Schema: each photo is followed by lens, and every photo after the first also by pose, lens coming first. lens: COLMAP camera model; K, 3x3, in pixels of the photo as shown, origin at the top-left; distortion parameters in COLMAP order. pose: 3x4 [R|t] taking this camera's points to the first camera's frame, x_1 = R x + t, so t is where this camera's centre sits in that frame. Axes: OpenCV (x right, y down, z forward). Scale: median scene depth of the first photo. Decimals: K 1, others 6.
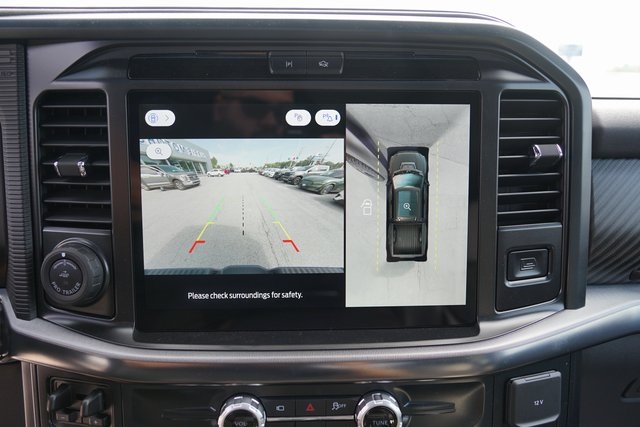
lens RADIAL K [[516.9, 0, 320.6], [0, 516.9, 206.2], [0, 0, 1]] dist [-0.021933, -0.006153]
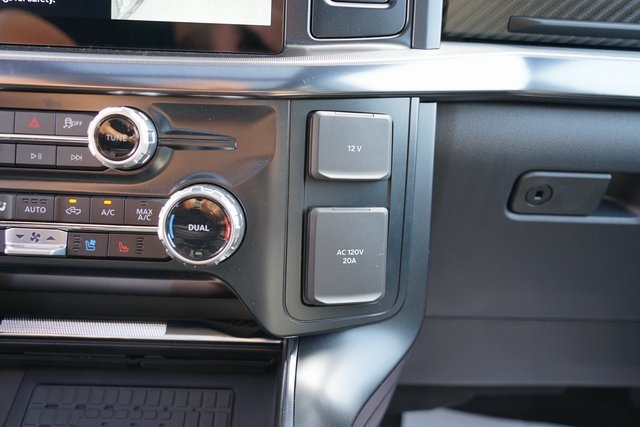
lens RADIAL K [[501.6, 0, 319.5], [0, 501.6, 197.7], [0, 0, 1]] dist [-0.031469, 0.056222]
pose [[0.998253, 0.045324, -0.037896, 0.398998], [-0.045964, 0.998812, -0.016202, 0.460159], [0.037116, 0.017916, 0.999150, 0.272201]]
